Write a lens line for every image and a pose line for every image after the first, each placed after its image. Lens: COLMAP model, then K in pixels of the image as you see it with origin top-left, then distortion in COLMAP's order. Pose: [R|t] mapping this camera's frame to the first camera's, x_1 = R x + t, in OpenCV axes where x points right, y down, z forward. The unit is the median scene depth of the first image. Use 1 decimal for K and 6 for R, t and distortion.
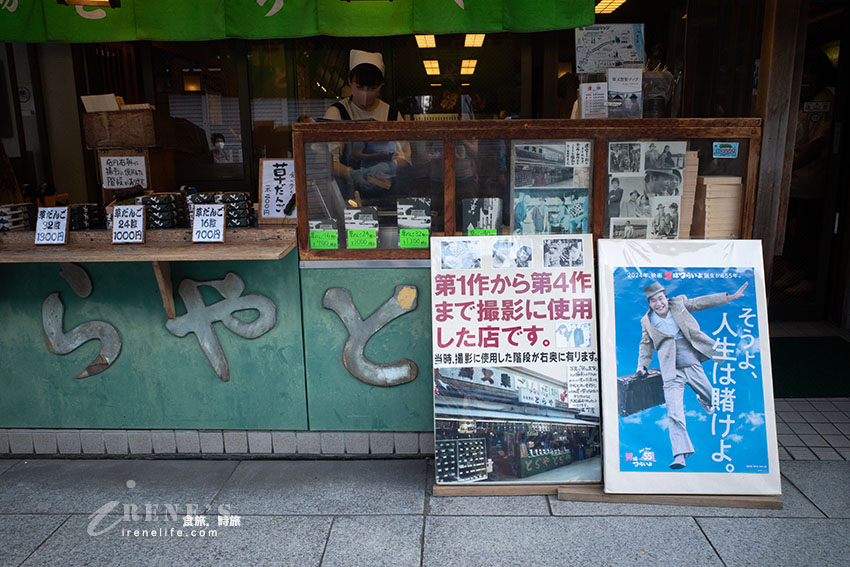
lens RADIAL K [[661.9, 0, 434.6], [0, 661.9, 286.7], [0, 0, 1]] dist [-0.059357, 0.052954]
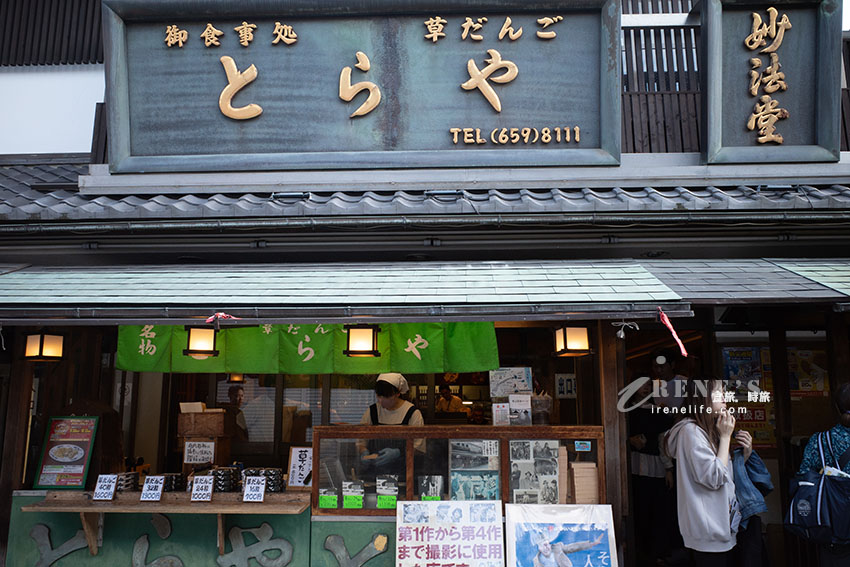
lens RADIAL K [[661.9, 0, 434.6], [0, 661.9, 286.7], [0, 0, 1]] dist [-0.059357, 0.052954]
pose [[0.999826, 0.008289, -0.016731, 0.103033], [-0.014114, 0.922158, -0.386557, 0.055984], [0.012224, 0.386726, 0.922114, -0.610315]]
